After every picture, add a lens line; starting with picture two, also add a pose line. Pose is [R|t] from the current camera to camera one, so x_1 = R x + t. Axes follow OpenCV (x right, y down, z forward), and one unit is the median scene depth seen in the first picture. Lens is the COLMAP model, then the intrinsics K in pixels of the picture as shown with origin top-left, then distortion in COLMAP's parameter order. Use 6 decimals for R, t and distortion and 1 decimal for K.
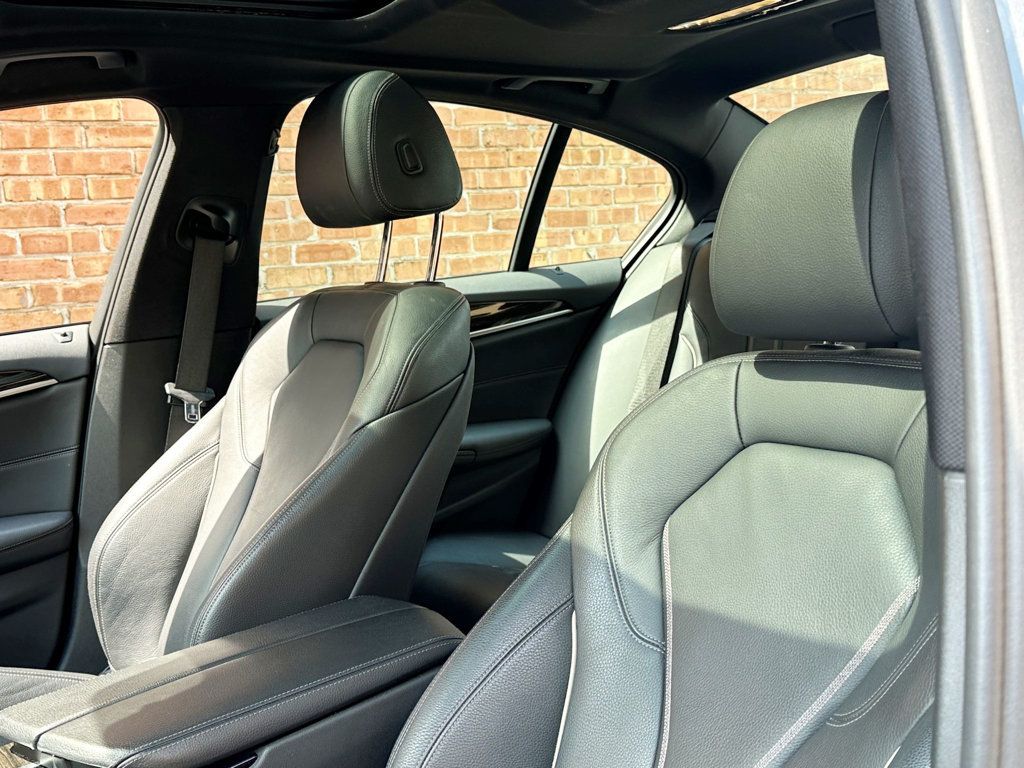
lens RADIAL K [[1123.0, 0, 517.1], [0, 1123.0, 380.0], [0, 0, 1]] dist [0.045659, 0.000000]
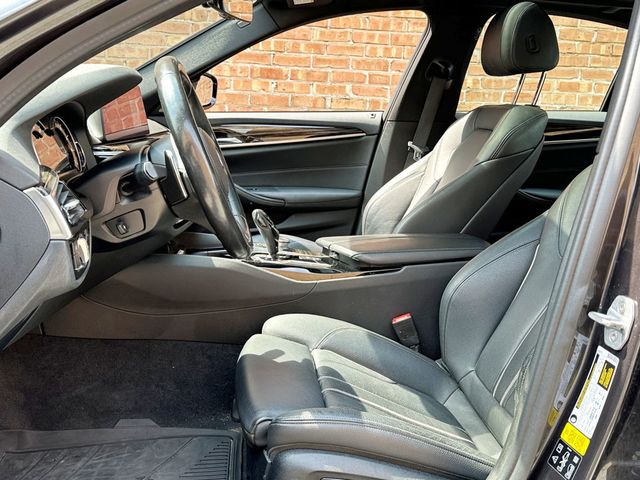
lens RADIAL K [[701.9, 0, 309.5], [0, 701.9, 256.0], [0, 0, 1]] dist [0.045659, 0.000000]
pose [[0.869557, 0.202581, -0.450368, 0.191976], [-0.156986, 0.978074, 0.136846, 0.065313], [0.468215, -0.048294, 0.882294, -0.336374]]
